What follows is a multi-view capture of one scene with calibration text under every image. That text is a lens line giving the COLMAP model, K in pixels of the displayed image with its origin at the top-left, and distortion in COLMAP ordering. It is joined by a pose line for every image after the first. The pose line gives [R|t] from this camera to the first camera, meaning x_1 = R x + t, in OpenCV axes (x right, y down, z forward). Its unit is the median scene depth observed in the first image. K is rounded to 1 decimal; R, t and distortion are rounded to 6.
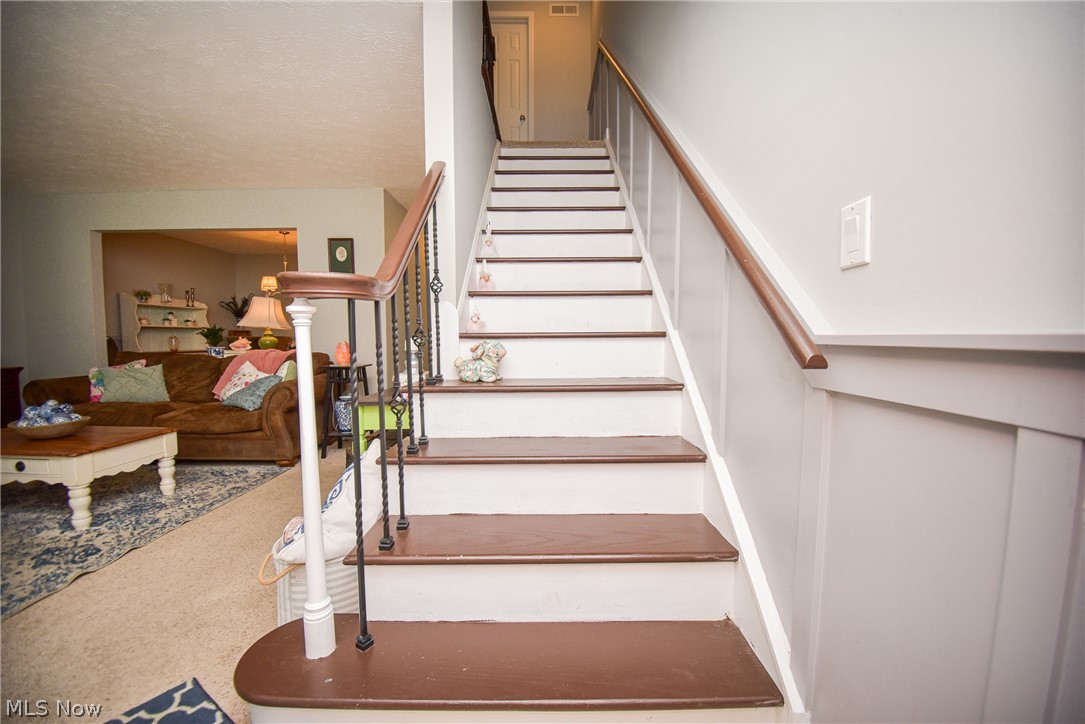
lens RADIAL K [[442.2, 0, 547.6], [0, 442.2, 370.4], [0, 0, 1]] dist [0.002816, -0.017462]
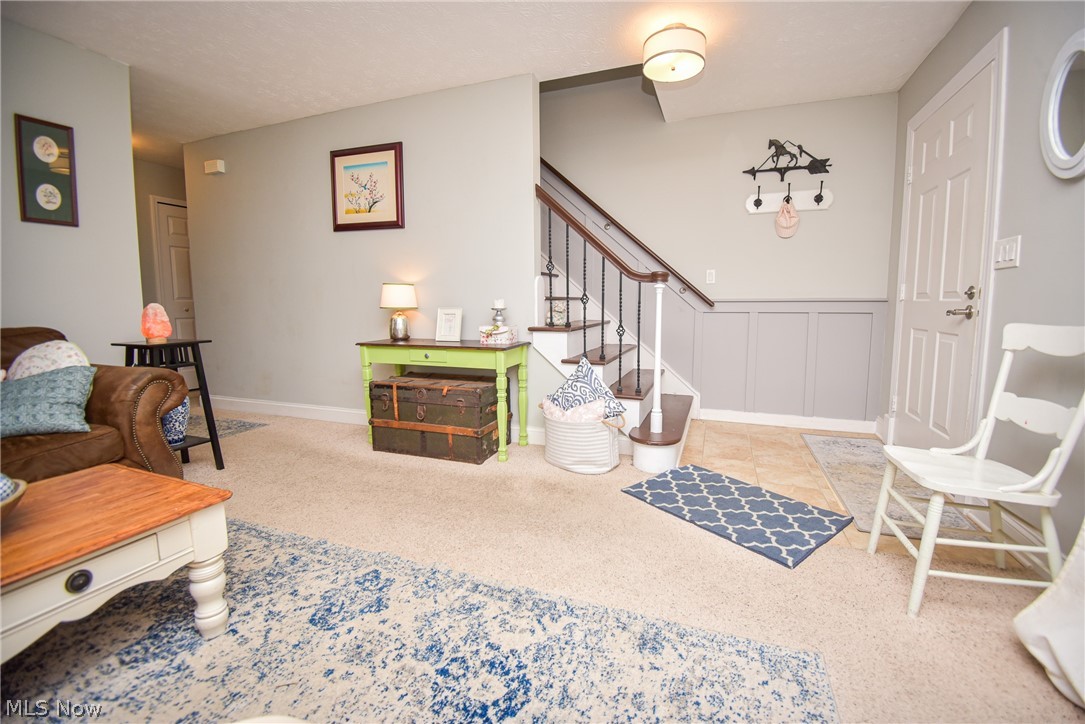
lens RADIAL K [[442.2, 0, 547.6], [0, 442.2, 370.4], [0, 0, 1]] dist [0.002816, -0.017462]
pose [[0.348866, -0.143561, 0.926112, -1.442044], [0.064435, 0.989533, 0.129120, -0.016855], [-0.934955, 0.014629, 0.354465, 0.381675]]
